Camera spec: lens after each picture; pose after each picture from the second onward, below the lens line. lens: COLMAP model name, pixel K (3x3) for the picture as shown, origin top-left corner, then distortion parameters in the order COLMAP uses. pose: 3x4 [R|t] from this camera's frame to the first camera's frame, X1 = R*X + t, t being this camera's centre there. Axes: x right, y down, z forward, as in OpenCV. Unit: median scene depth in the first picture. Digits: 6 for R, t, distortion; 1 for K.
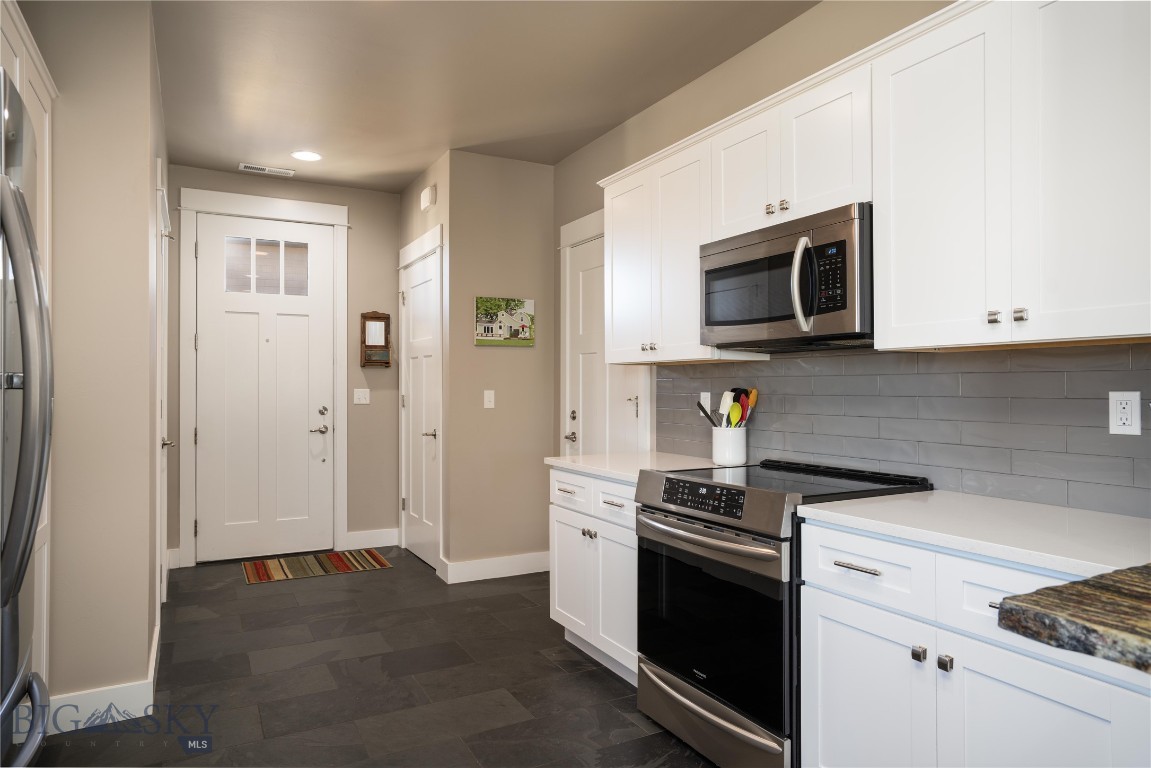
lens RADIAL K [[696.6, 0, 574.6], [0, 696.6, 384.9], [0, 0, 1]] dist [-0.022970, 0.004193]
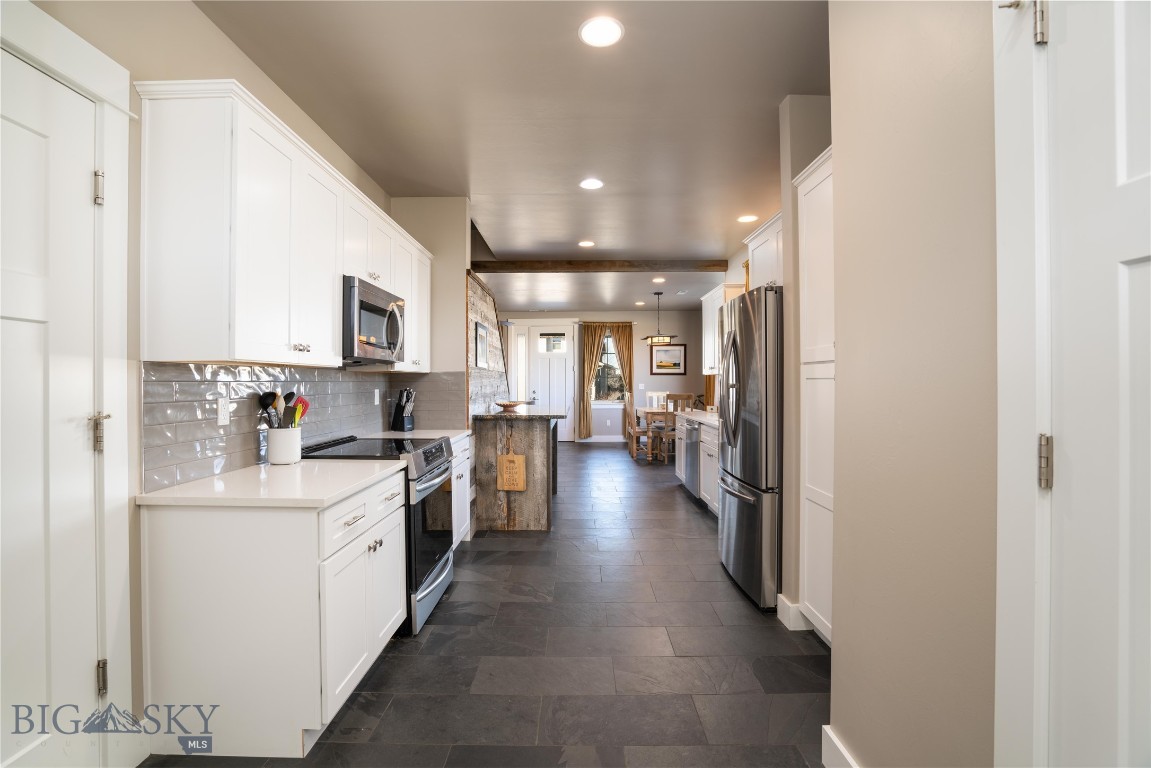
lens RADIAL K [[538.8, 0, 565.3], [0, 538.8, 379.4], [0, 0, 1]] dist [-0.045775, 0.013088]
pose [[-0.868183, 0.006839, 0.496197, -0.401108], [0.003215, 0.999962, -0.008156, -0.005063], [-0.496234, -0.005486, -0.868171, 1.061088]]
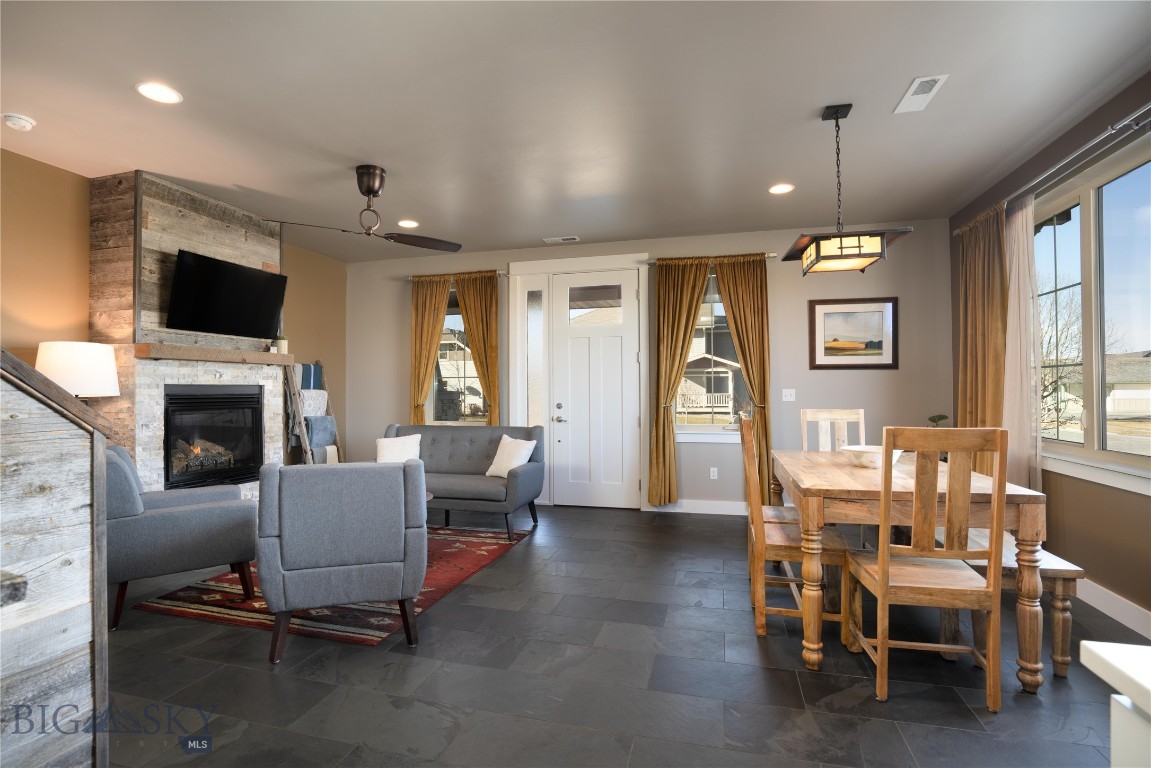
lens RADIAL K [[538.8, 0, 569.9], [0, 538.8, 381.9], [0, 0, 1]] dist [-0.045775, 0.013088]
pose [[-0.712576, 0.014336, 0.701449, 0.078113], [0.002295, 0.999833, -0.018103, -0.000239], [-0.701591, -0.011290, -0.712490, -0.176128]]
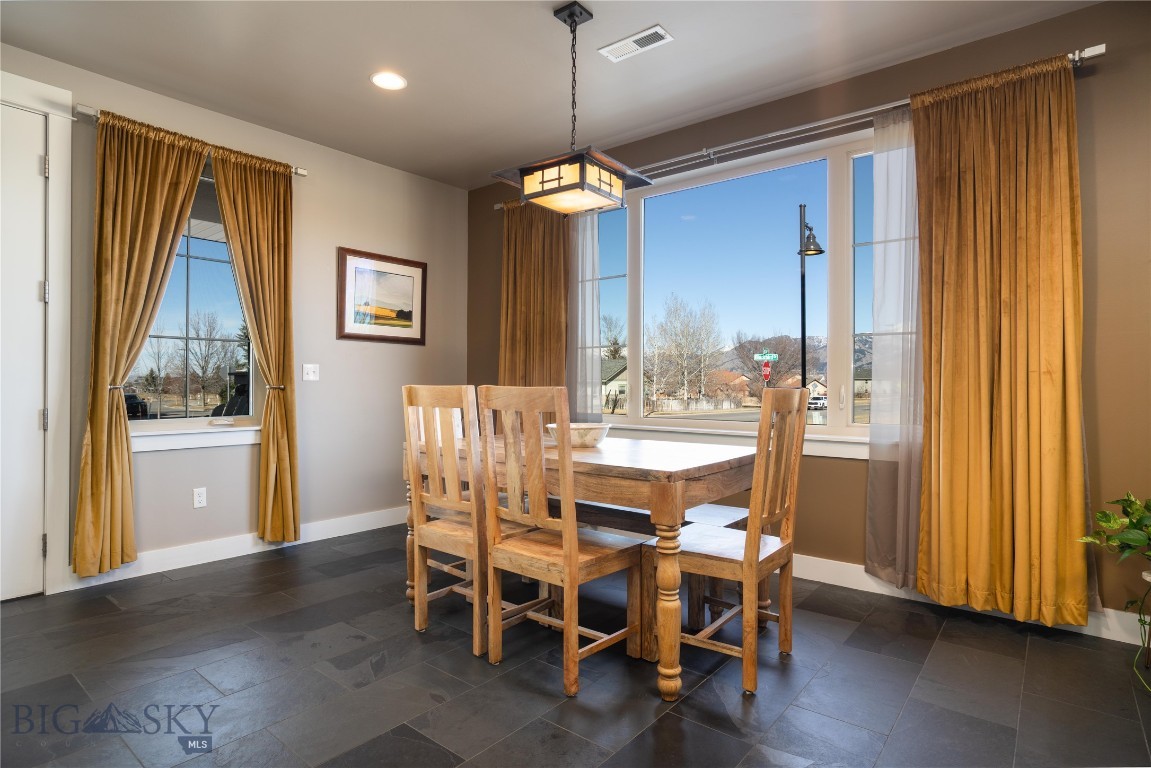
lens RADIAL K [[601.2, 0, 578.4], [0, 601.2, 382.3], [0, 0, 1]] dist [-0.038470, 0.016401]
pose [[-0.931877, -0.003515, -0.362758, 0.492478], [-0.001346, 0.999980, -0.006233, 0.029240], [0.362773, -0.005320, -0.931862, -0.306205]]
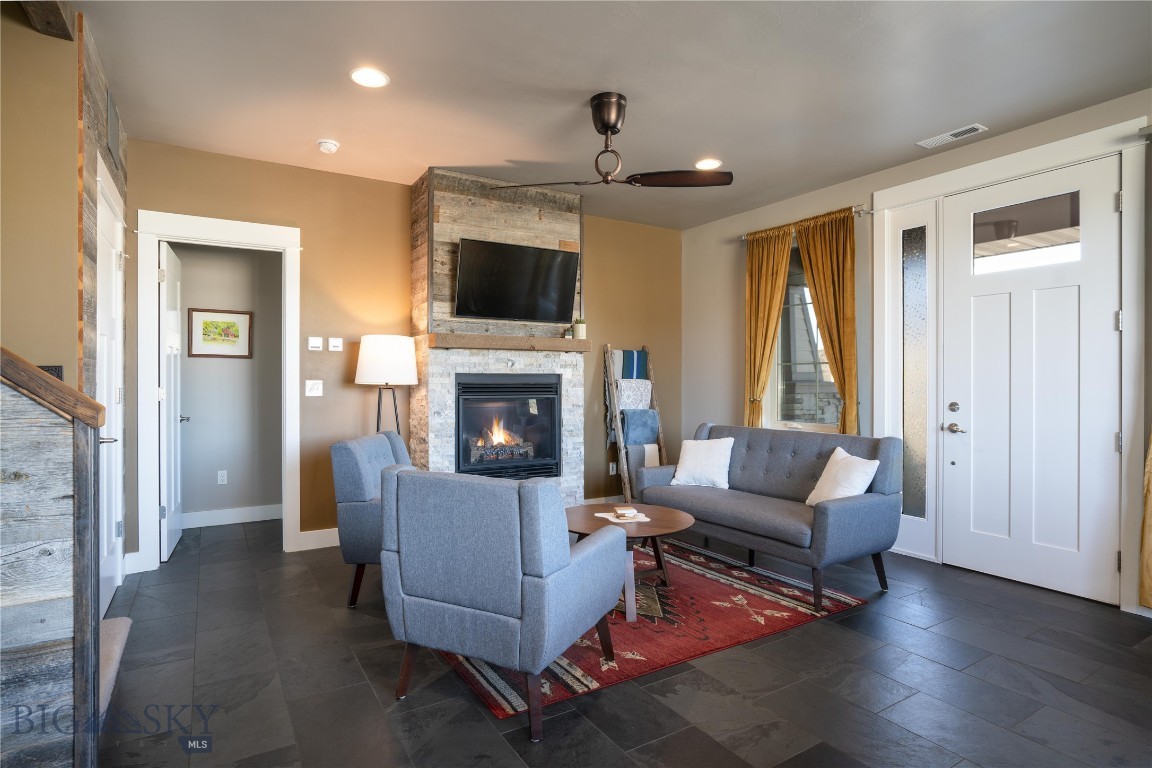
lens RADIAL K [[601.7, 0, 579.4], [0, 601.7, 379.3], [0, 0, 1]] dist [-0.038470, 0.016401]
pose [[-0.050754, 0.002496, 0.998708, 0.145296], [-0.005780, 0.999979, -0.002793, -0.001420], [-0.998694, -0.005914, -0.050738, -0.467370]]
